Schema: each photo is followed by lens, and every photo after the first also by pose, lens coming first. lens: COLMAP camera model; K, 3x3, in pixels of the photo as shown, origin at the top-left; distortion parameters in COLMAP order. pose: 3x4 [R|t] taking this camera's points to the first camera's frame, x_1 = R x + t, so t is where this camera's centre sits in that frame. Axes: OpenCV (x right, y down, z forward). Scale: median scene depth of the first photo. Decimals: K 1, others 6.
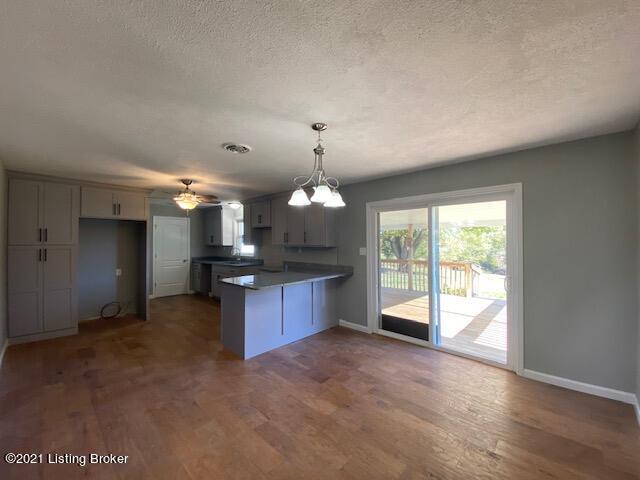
lens RADIAL K [[258.2, 0, 318.2], [0, 258.2, 240.7], [0, 0, 1]] dist [0.029275, -0.023818]
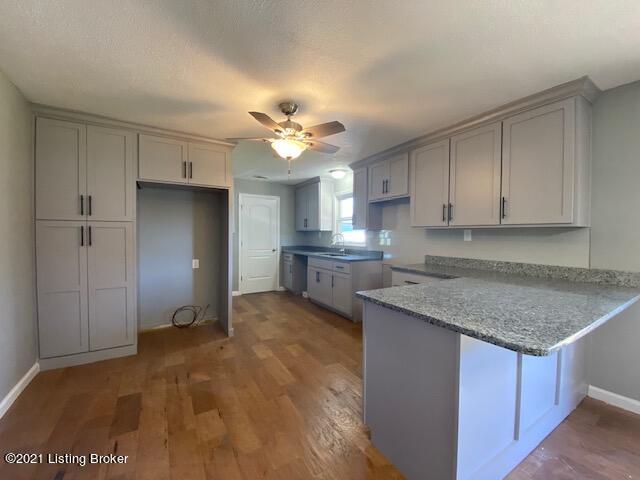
lens RADIAL K [[258.2, 0, 318.2], [0, 258.2, 240.7], [0, 0, 1]] dist [0.029275, -0.023818]
pose [[0.961150, 0.014569, -0.275641, -0.254440], [-0.006051, 0.999478, 0.031728, 0.034627], [0.275959, -0.028827, 0.960737, 0.426790]]
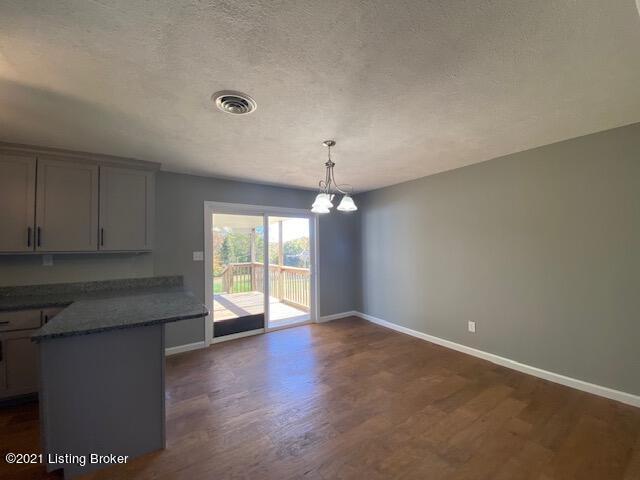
lens RADIAL K [[258.2, 0, 318.2], [0, 258.2, 240.7], [0, 0, 1]] dist [0.029275, -0.023818]
pose [[0.224035, 0.019353, 0.974389, -0.535196], [0.007481, 0.999739, -0.021576, 0.010607], [-0.974552, 0.012123, 0.223832, 0.373500]]
